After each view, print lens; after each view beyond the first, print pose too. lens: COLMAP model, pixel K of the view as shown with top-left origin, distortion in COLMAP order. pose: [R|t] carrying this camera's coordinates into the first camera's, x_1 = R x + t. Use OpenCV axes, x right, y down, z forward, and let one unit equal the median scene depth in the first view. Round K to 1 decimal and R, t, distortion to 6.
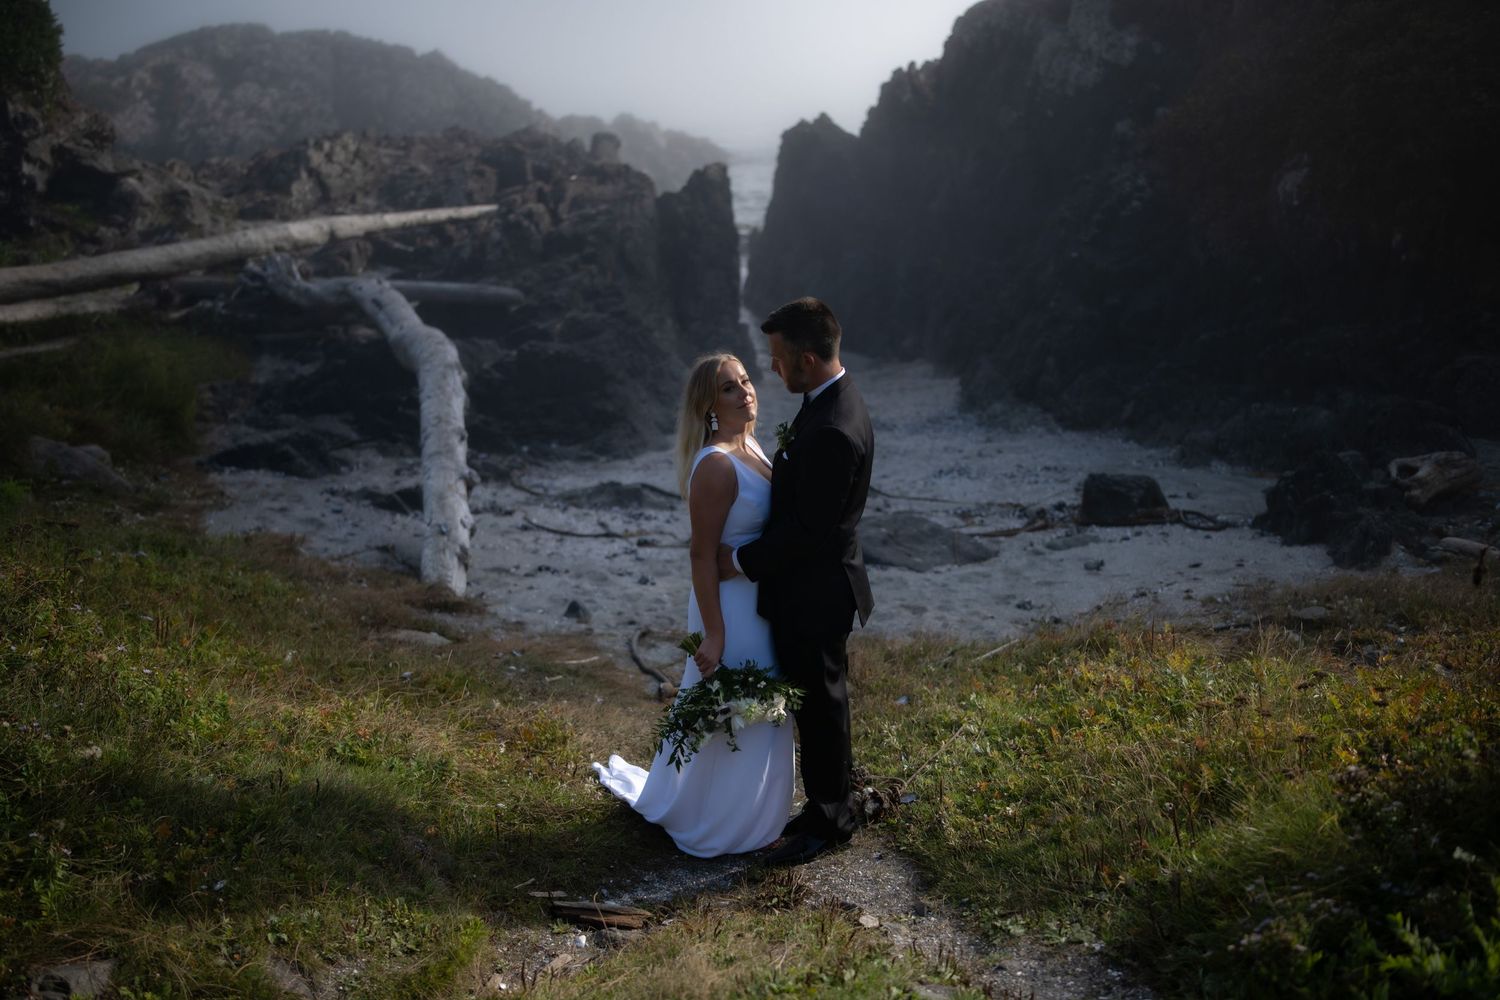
lens RADIAL K [[1486.6, 0, 779.2], [0, 1486.6, 498.9], [0, 0, 1]] dist [-0.041884, 0.015845]
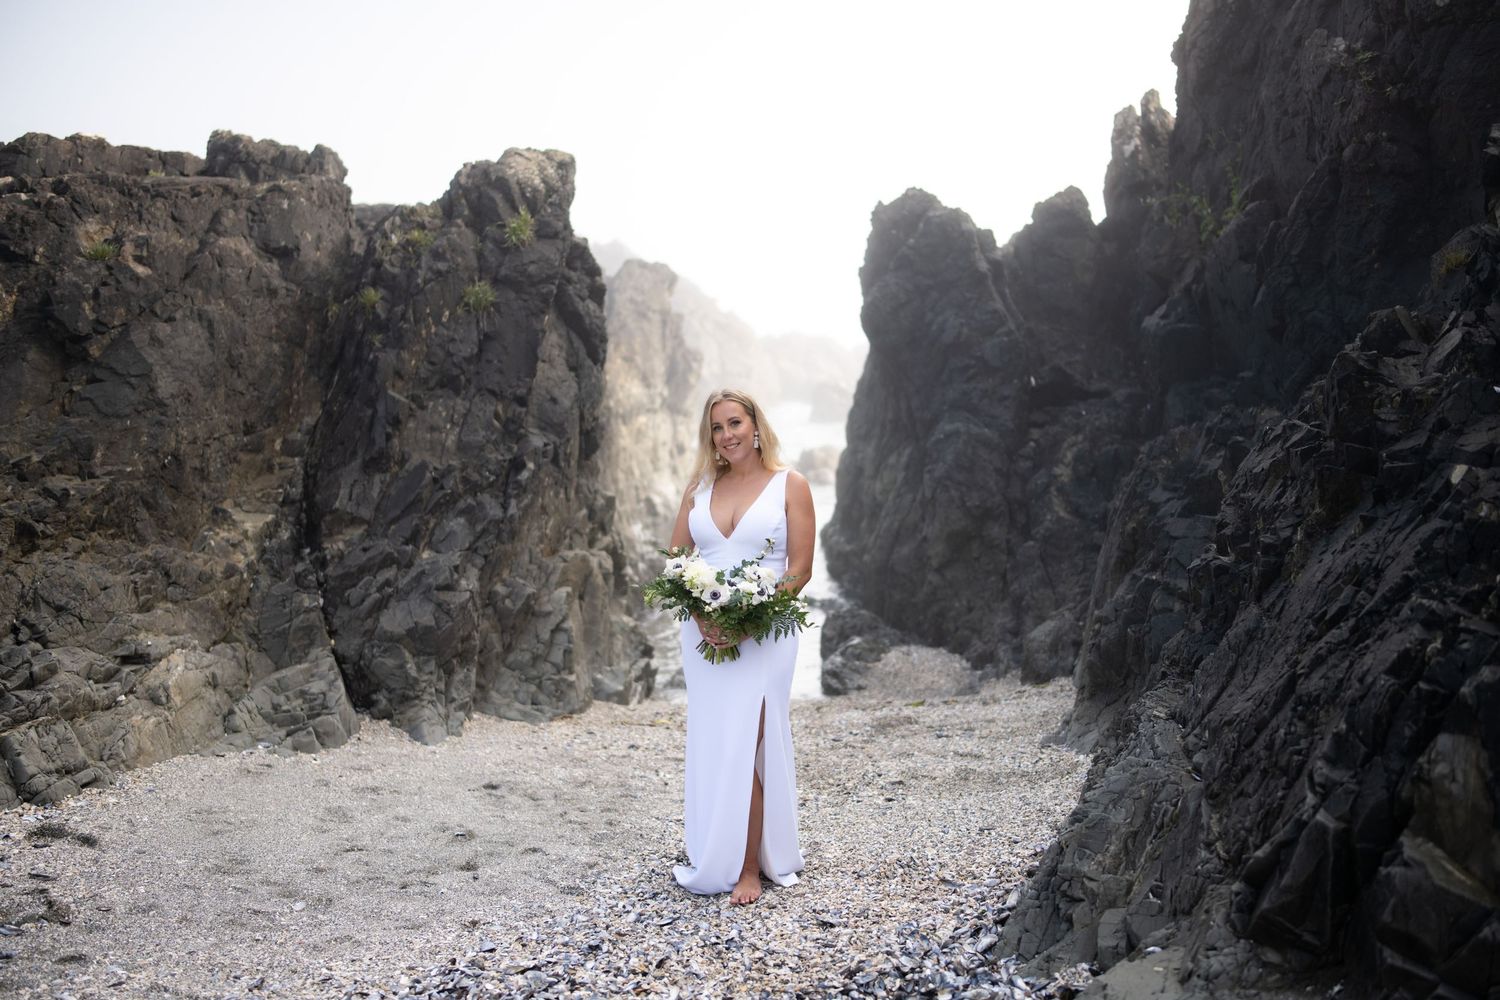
lens RADIAL K [[1486.6, 0, 779.2], [0, 1486.6, 498.9], [0, 0, 1]] dist [-0.041884, 0.015845]
pose [[0.973265, 0.042595, -0.225699, 0.128944], [-0.084743, 0.979919, -0.180492, -0.076208], [0.213479, 0.194793, 0.957331, 0.728212]]
